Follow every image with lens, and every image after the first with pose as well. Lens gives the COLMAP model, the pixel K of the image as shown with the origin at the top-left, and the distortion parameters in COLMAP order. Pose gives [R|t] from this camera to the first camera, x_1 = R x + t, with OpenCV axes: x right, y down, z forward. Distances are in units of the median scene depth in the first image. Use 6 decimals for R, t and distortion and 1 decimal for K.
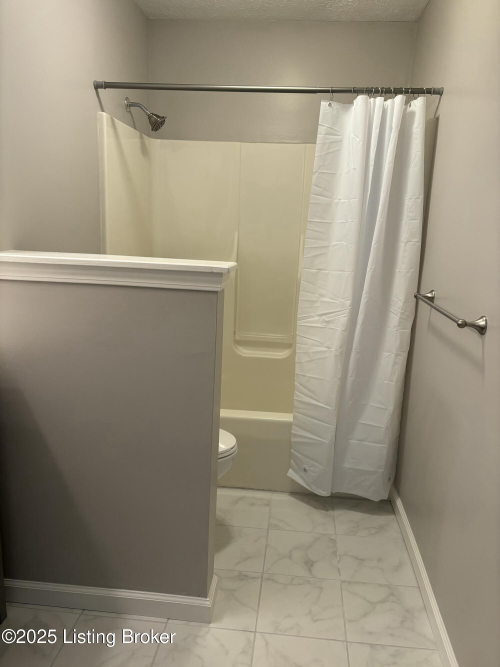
lens RADIAL K [[507.7, 0, 250.5], [0, 507.7, 331.6], [0, 0, 1]] dist [0.047189, -0.022950]
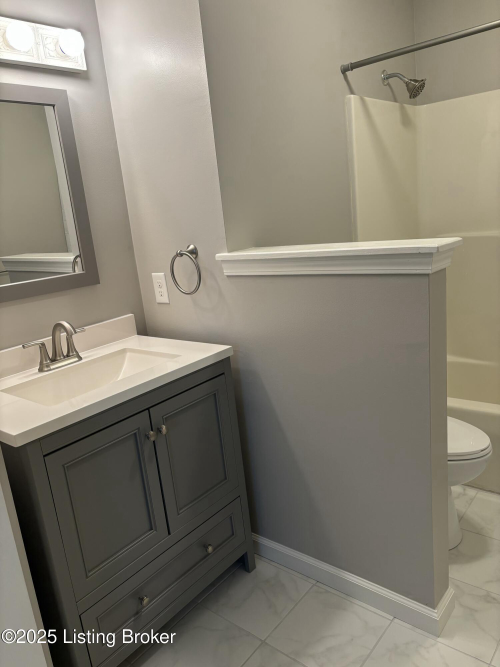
lens RADIAL K [[507.7, 0, 249.3], [0, 507.7, 335.9], [0, 0, 1]] dist [0.047189, -0.022950]
pose [[0.818207, 0.003442, -0.574914, 0.159484], [0.025035, 0.998820, 0.041610, -0.013524], [0.574379, -0.048439, 0.817155, 0.075780]]
